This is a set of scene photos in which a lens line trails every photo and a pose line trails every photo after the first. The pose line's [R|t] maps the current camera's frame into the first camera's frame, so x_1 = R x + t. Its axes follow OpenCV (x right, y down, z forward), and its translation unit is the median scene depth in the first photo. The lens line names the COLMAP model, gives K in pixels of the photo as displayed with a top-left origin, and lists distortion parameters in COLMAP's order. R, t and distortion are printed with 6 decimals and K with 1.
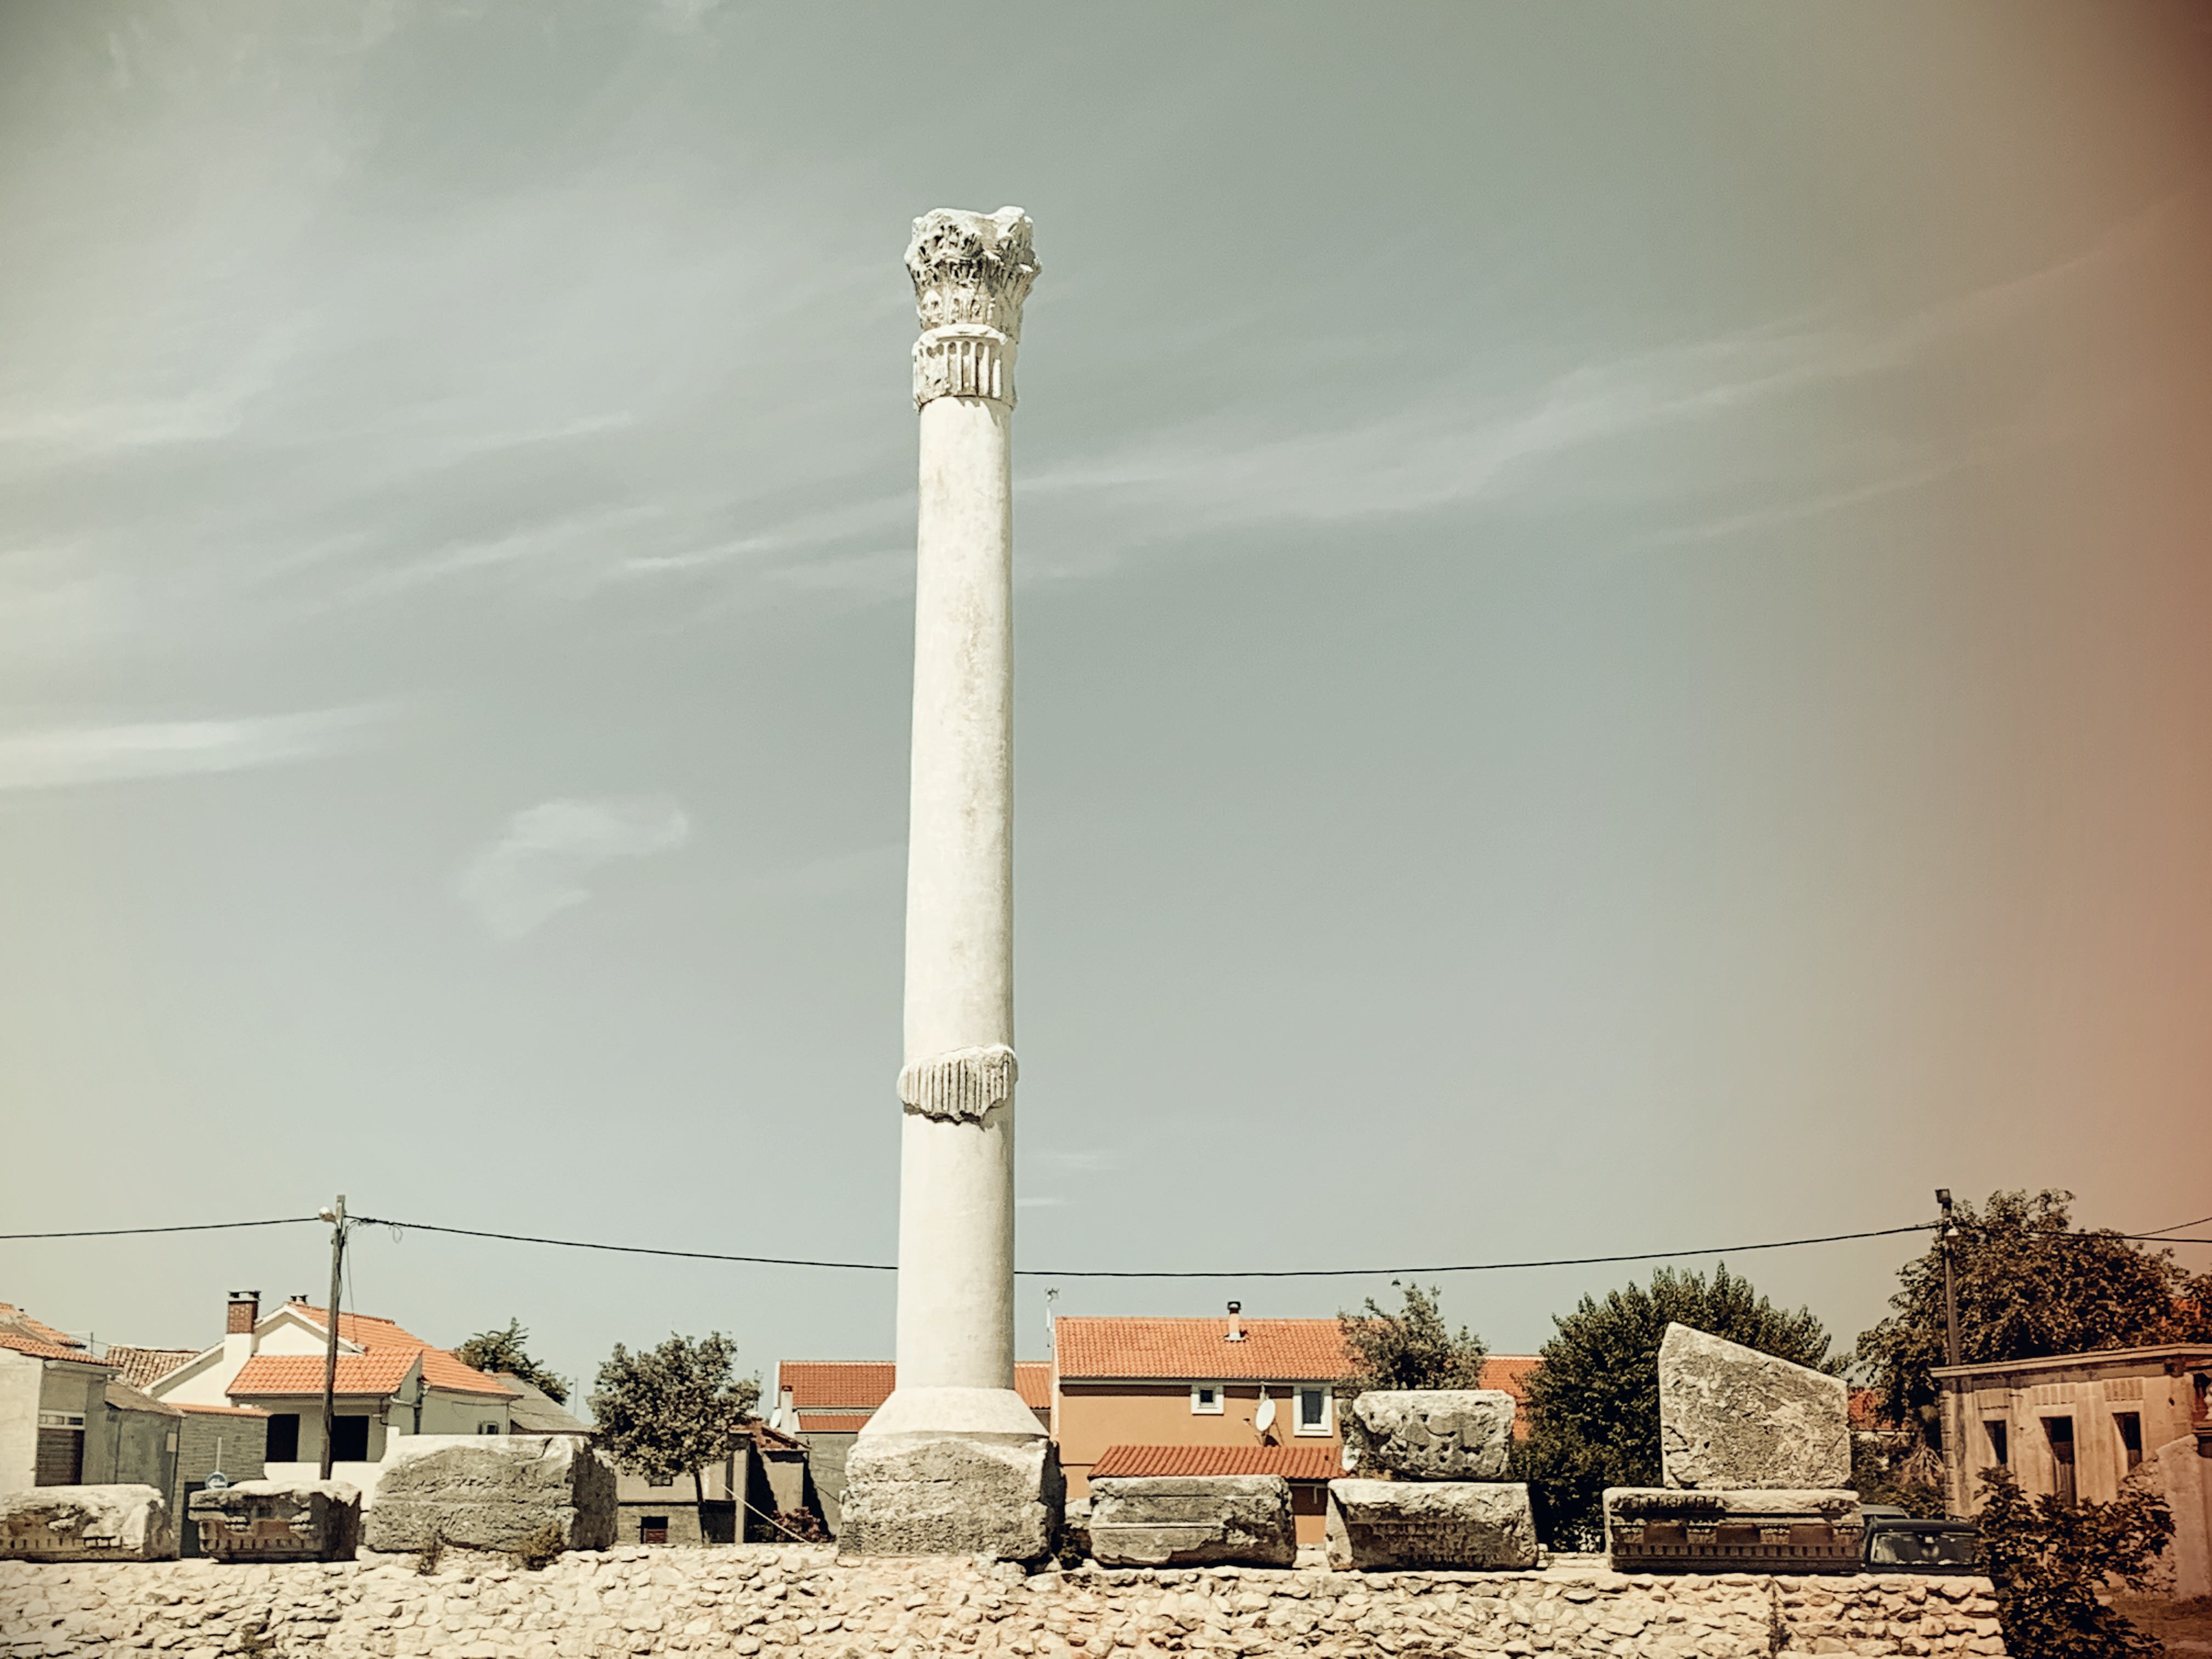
lens RADIAL K [[3367.1, 0, 1106.0], [0, 3367.1, 829.5], [0, 0, 1]] dist [0.240961, -0.948058]
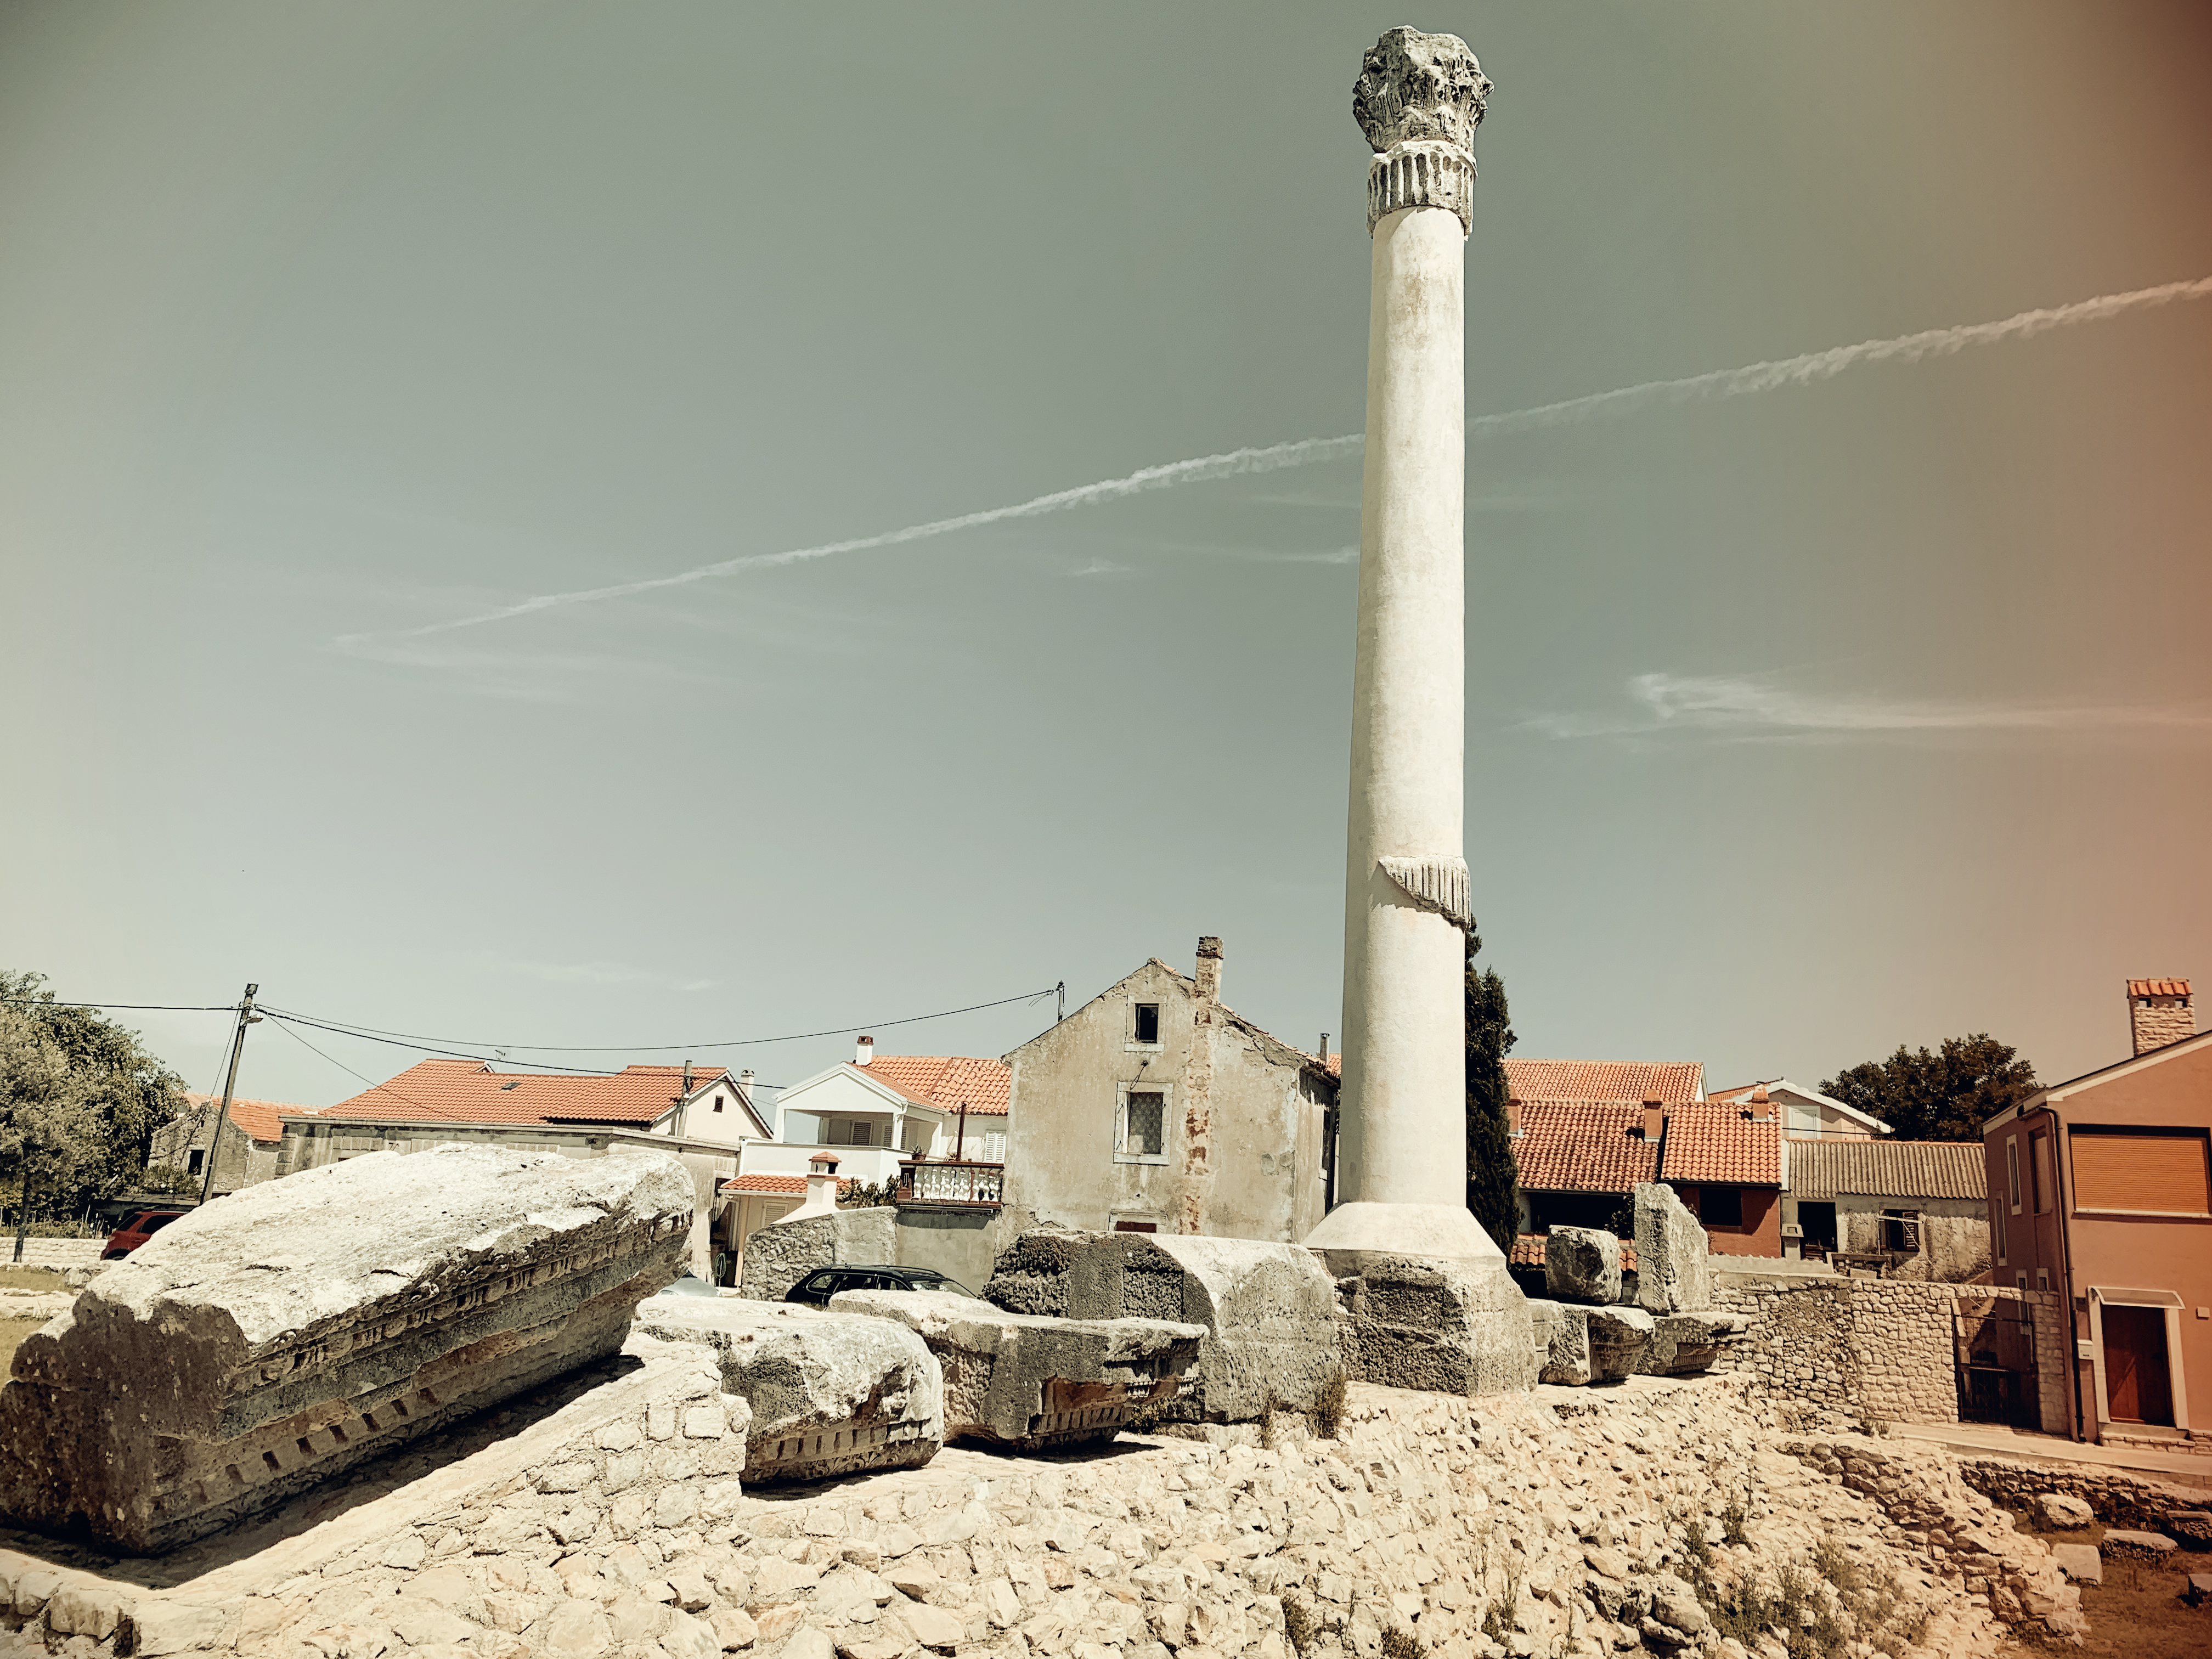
lens RADIAL K [[1693.5, 0, 1106.0], [0, 1693.5, 829.5], [0, 0, 1]] dist [0.041897, -0.033508]
pose [[0.415281, 0.233745, 0.879150, -0.529220], [-0.229202, 0.962132, -0.147541, 0.156451], [-0.880346, -0.140232, 0.453130, 0.888571]]
